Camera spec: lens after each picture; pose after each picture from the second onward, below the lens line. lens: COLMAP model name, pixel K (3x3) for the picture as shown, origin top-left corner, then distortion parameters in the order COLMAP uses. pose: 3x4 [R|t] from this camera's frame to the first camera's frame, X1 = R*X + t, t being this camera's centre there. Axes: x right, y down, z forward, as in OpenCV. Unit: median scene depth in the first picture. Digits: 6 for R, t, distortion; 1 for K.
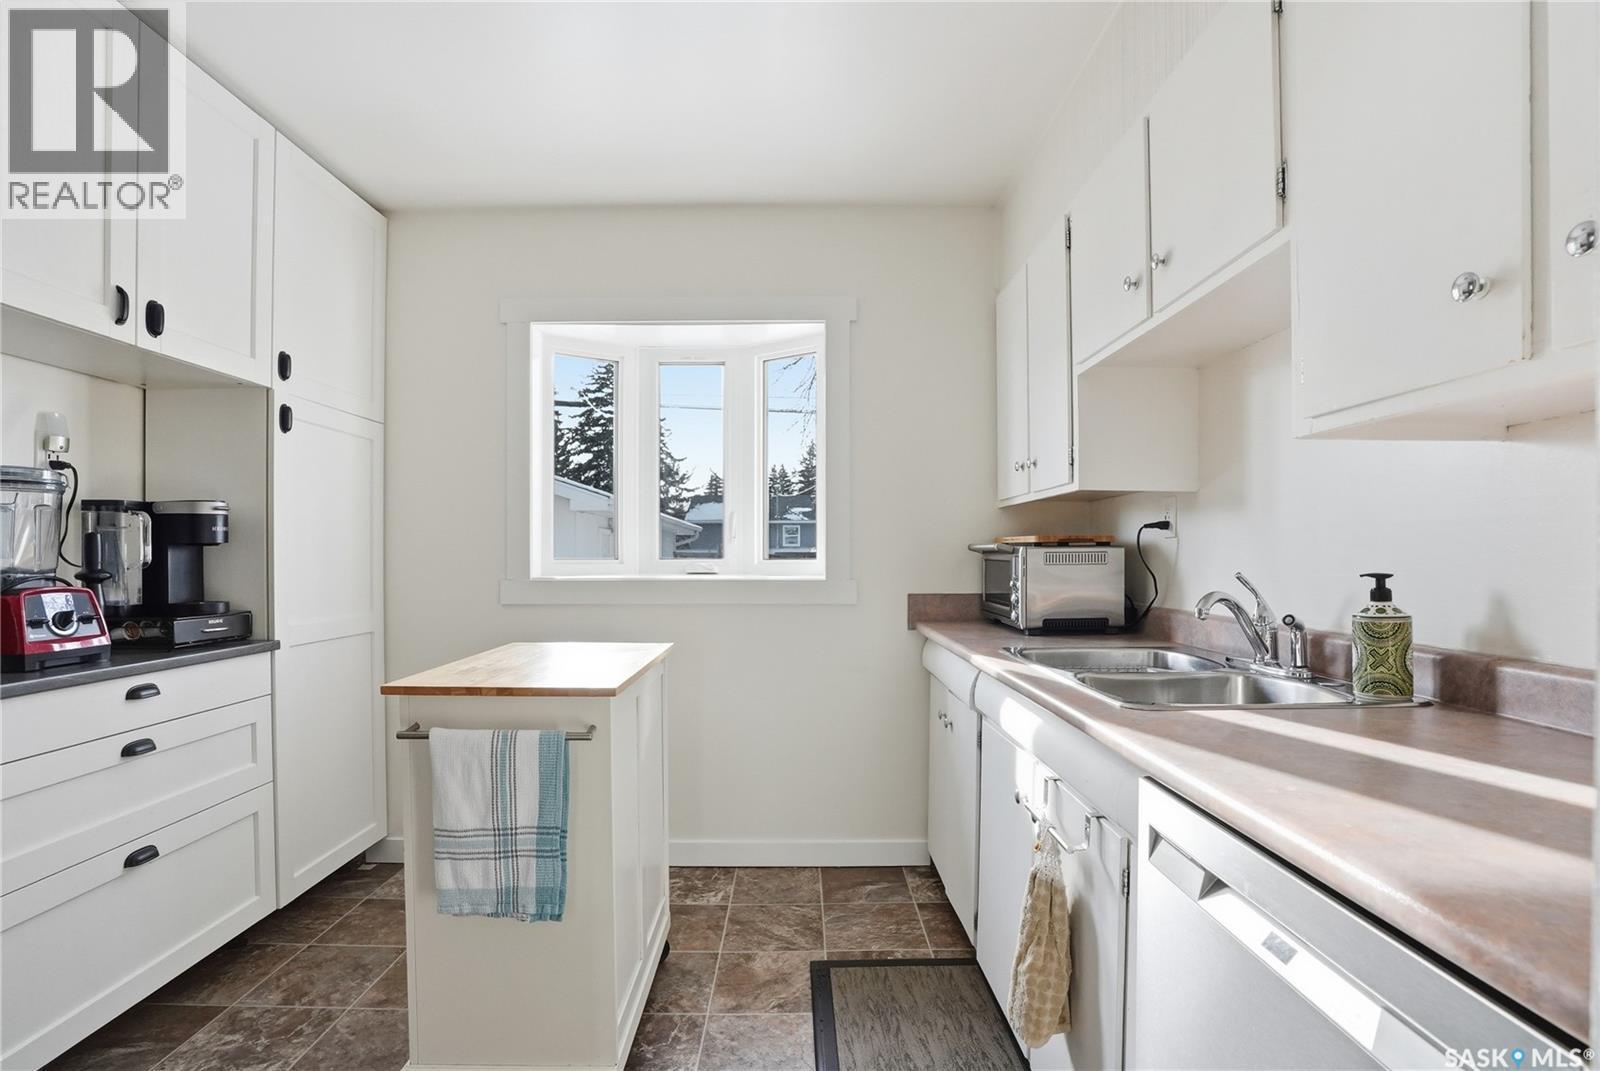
lens RADIAL K [[782.7, 0, 802.4], [0, 782.7, 540.5], [0, 0, 1]] dist [-0.074772, 0.033656]
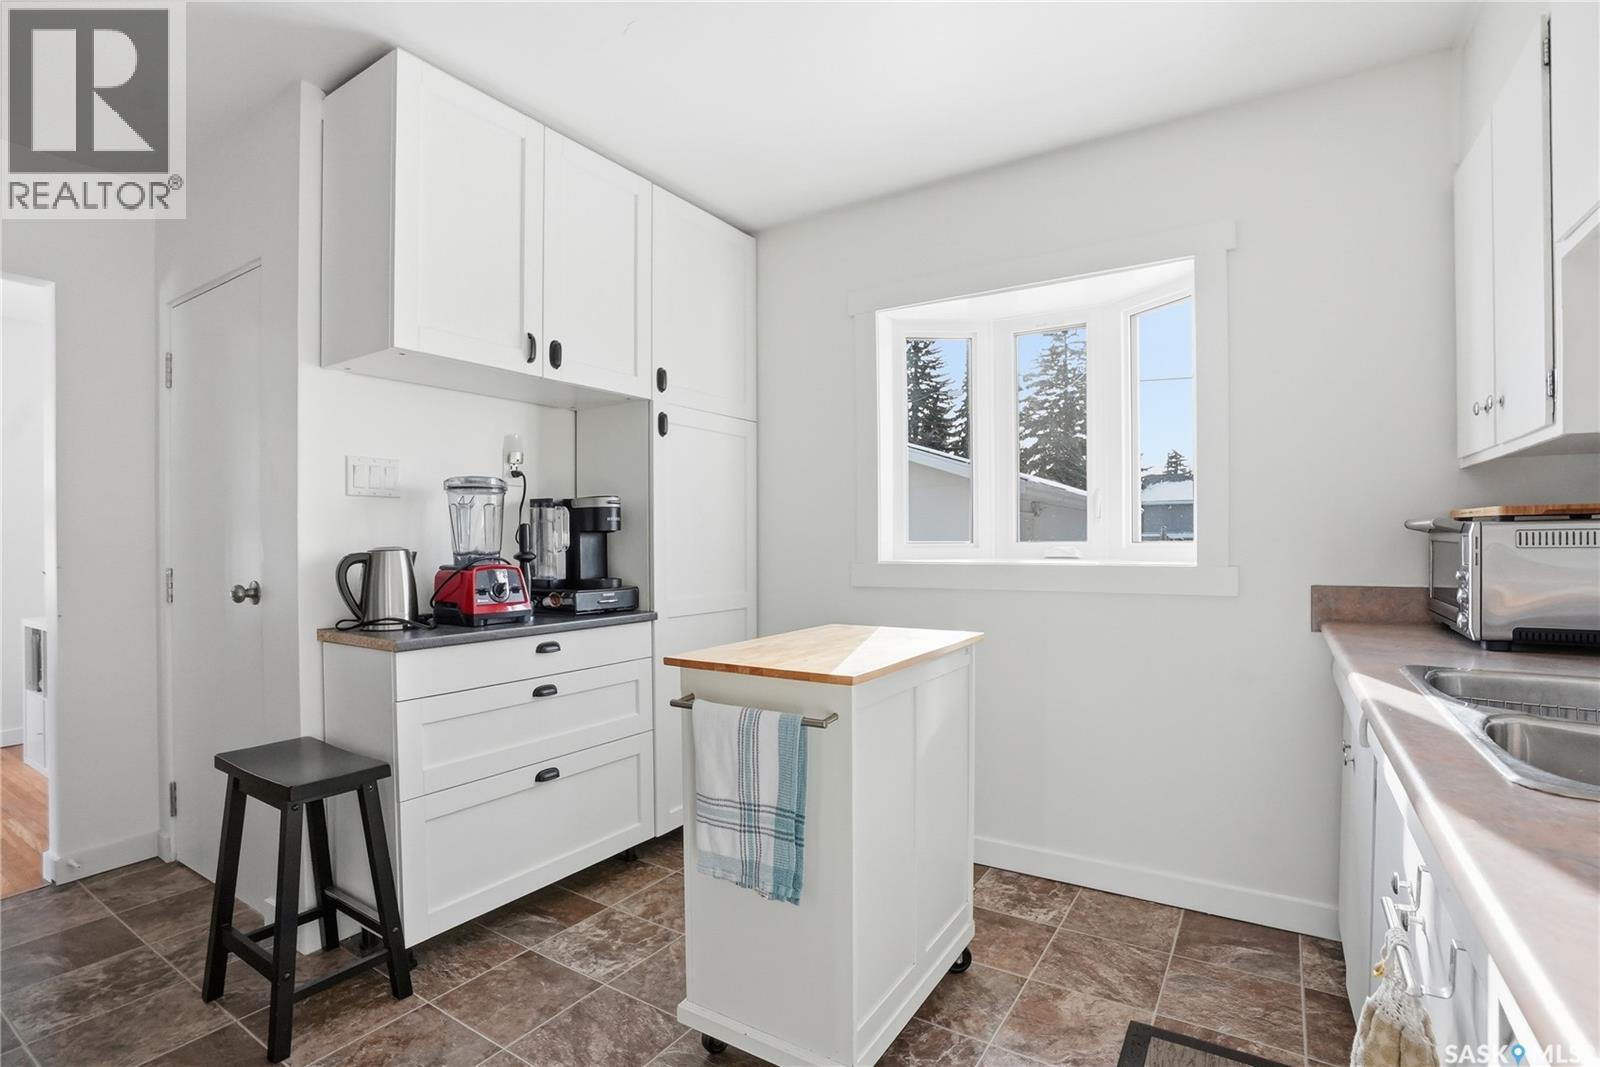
lens RADIAL K [[771.2, 0, 800.0], [0, 771.2, 533.5], [0, 0, 1]] dist [-0.074121, 0.033898]
pose [[0.834708, -0.009687, -0.550608, 0.164858], [0.015824, 0.999854, 0.006398, 0.004873], [0.550466, -0.014053, 0.834739, 0.129278]]
